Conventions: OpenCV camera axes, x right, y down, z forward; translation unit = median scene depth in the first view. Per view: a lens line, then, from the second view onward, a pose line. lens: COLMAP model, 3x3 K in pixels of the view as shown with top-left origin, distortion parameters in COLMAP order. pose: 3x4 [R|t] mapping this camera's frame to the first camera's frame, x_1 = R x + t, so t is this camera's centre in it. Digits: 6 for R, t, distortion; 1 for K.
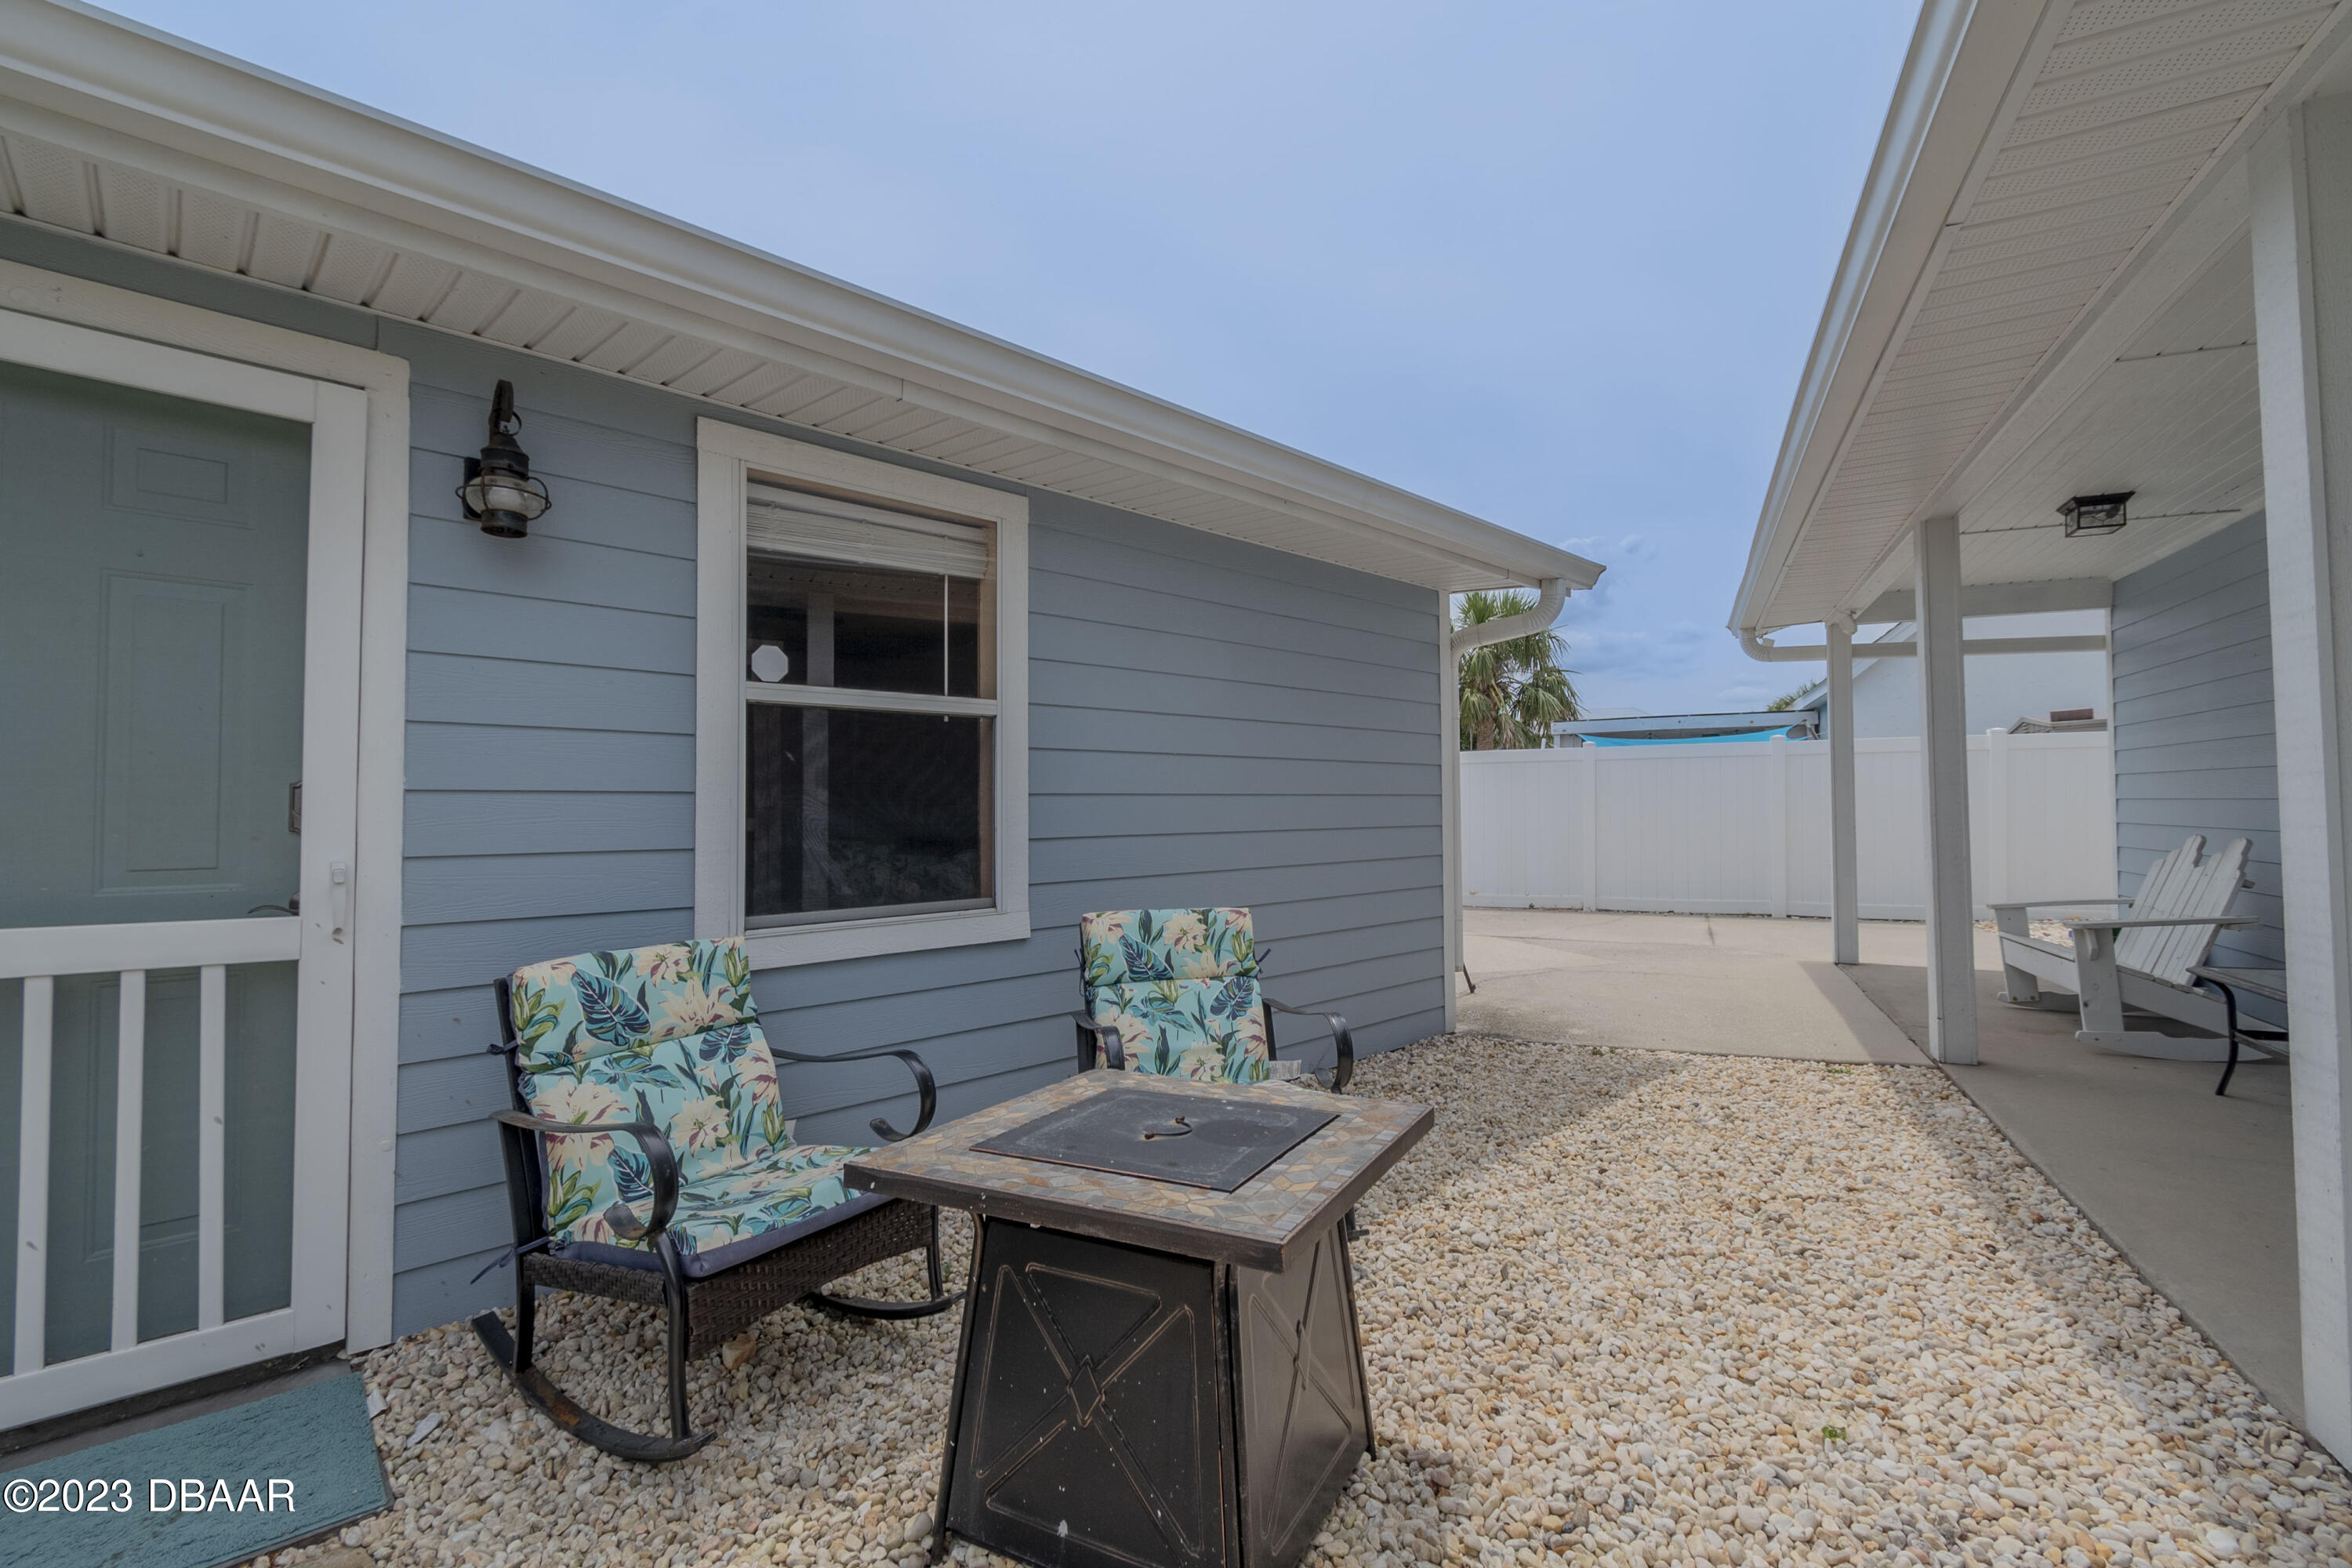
lens RADIAL K [[1040.1, 0, 1184.0], [0, 1040.1, 780.1], [0, 0, 1]] dist [0.011457, -0.006593]
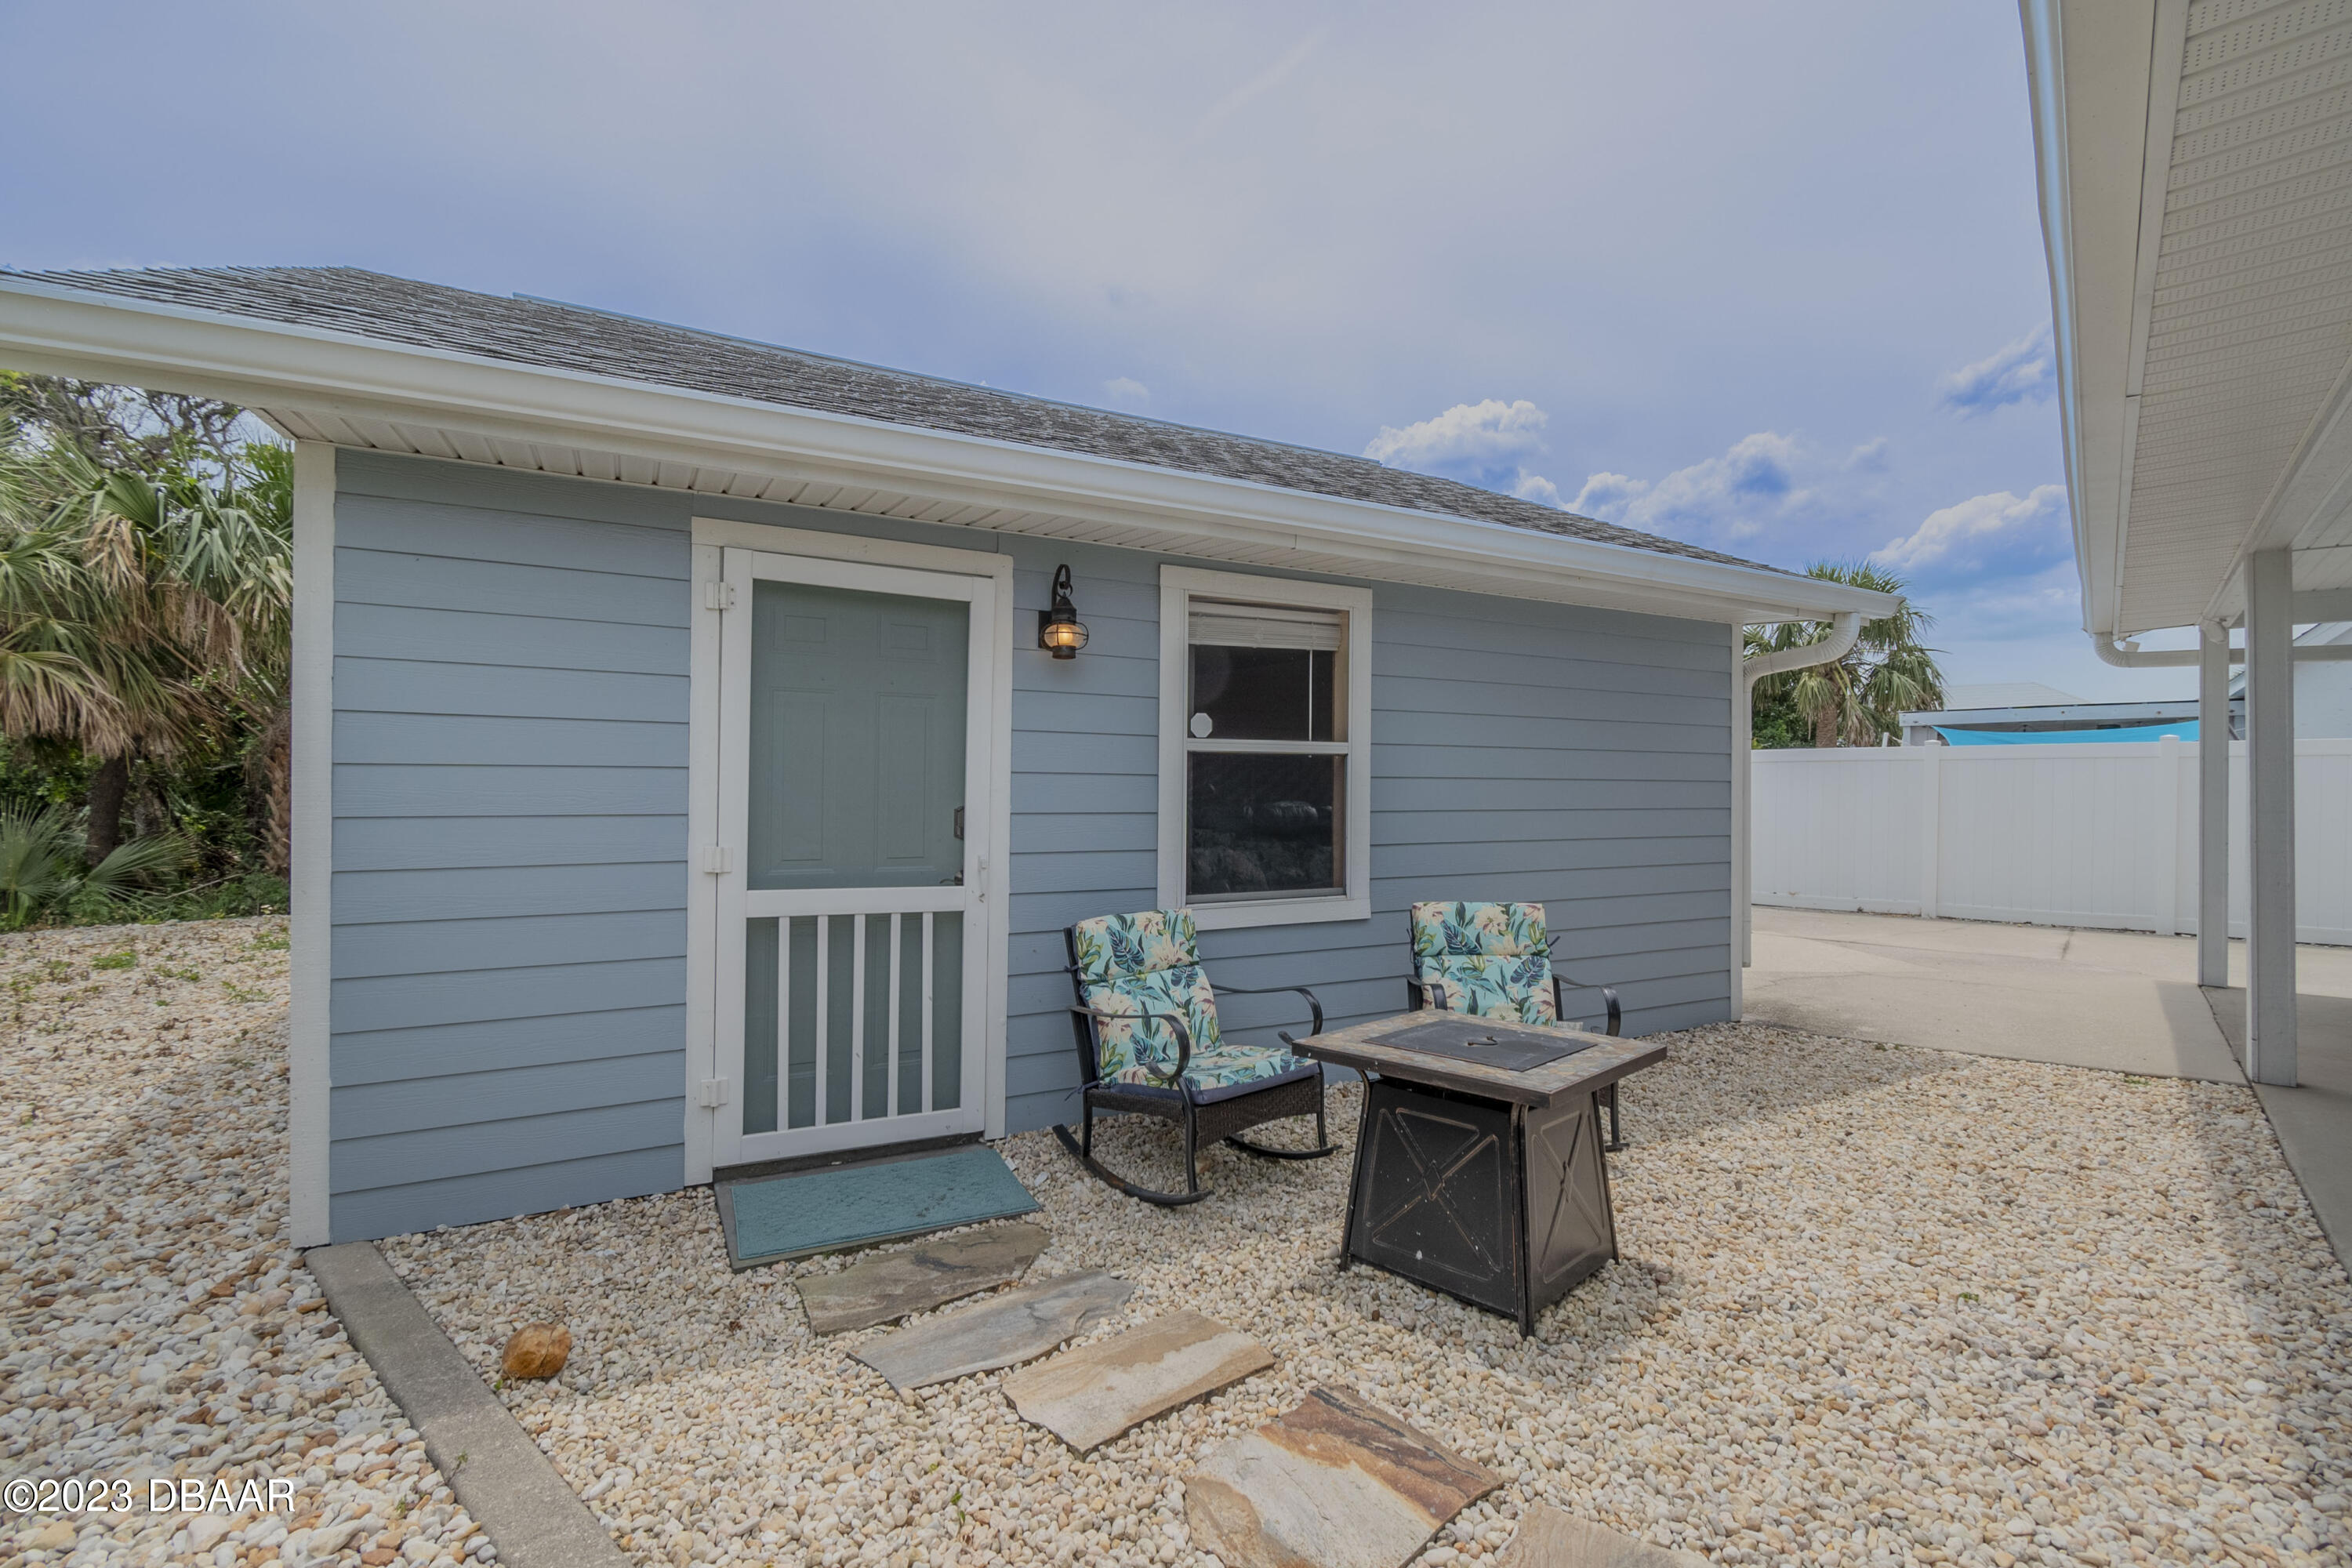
lens RADIAL K [[1040.1, 0, 1184.0], [0, 1040.1, 780.1], [0, 0, 1]] dist [0.011457, -0.006593]
pose [[0.960733, 0.012168, -0.277206, -0.011958], [-0.006586, 0.999757, 0.021059, -0.073949], [0.277395, -0.018406, 0.960580, -0.487793]]
